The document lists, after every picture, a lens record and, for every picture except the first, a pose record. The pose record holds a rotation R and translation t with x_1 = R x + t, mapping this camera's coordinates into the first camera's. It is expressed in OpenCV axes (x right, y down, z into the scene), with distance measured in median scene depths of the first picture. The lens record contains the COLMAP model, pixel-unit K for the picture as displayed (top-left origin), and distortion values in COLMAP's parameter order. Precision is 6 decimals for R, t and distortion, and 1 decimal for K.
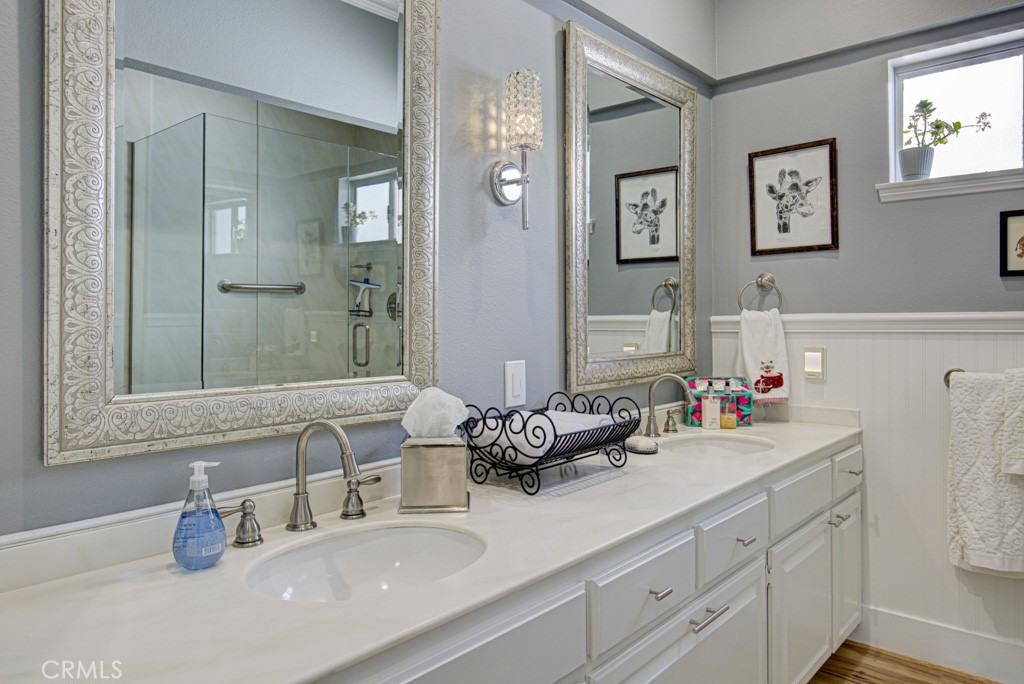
lens RADIAL K [[680.4, 0, 512.0], [0, 680.4, 342.0], [0, 0, 1]] dist [0.002109, 0.000008]
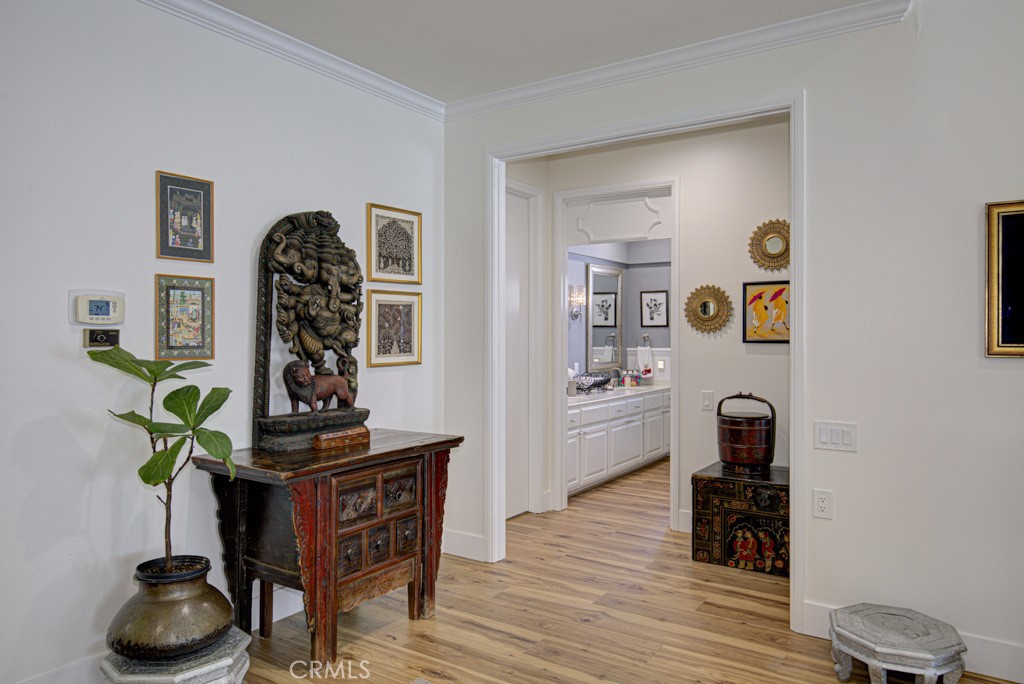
lens RADIAL K [[695.9, 0, 511.0], [0, 695.9, 351.2], [0, 0, 1]] dist [0.002243, -0.000452]
pose [[0.990028, 0.006922, 0.140703, -0.621374], [-0.006424, 0.999971, -0.003990, -0.012120], [-0.140727, 0.003046, 0.990044, -1.882511]]
